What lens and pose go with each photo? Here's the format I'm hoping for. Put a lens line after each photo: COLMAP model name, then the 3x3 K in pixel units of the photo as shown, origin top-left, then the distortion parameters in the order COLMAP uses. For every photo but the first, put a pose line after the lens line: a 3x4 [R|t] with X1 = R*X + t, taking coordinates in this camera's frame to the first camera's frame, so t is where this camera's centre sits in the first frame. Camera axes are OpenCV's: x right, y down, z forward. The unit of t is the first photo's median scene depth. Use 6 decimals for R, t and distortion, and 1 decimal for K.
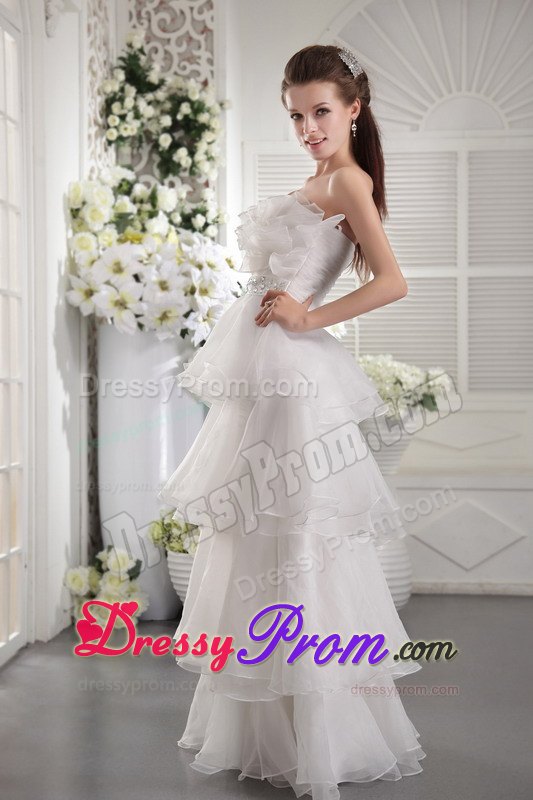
lens RADIAL K [[1356.6, 0, 266.5], [0, 1356.6, 400.0], [0, 0, 1]] dist [0.008648, 0.000745]
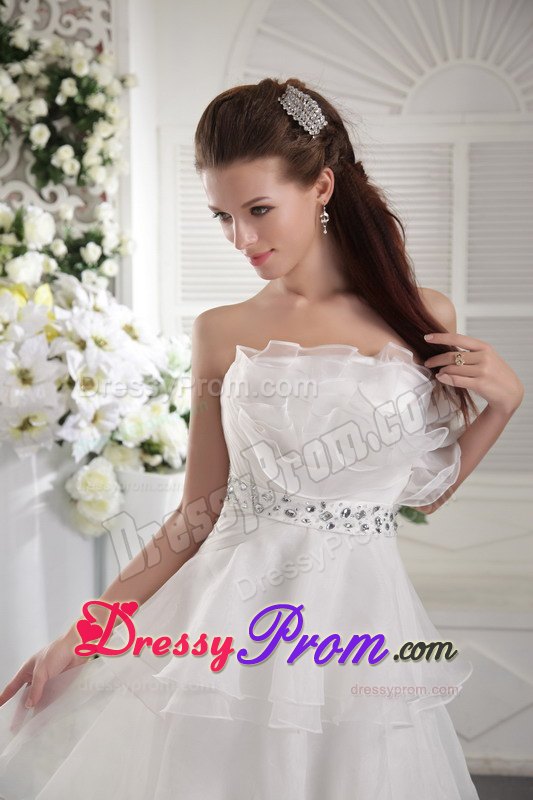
lens RADIAL K [[1302.2, 0, 266.5], [0, 1302.2, 400.0], [0, 0, 1]] dist [0.133770, 0.001676]
pose [[0.999264, -0.000624, 0.038343, 0.014814], [-0.001972, 0.997708, 0.067632, -0.104978], [-0.038297, -0.067658, 0.996973, 0.330304]]
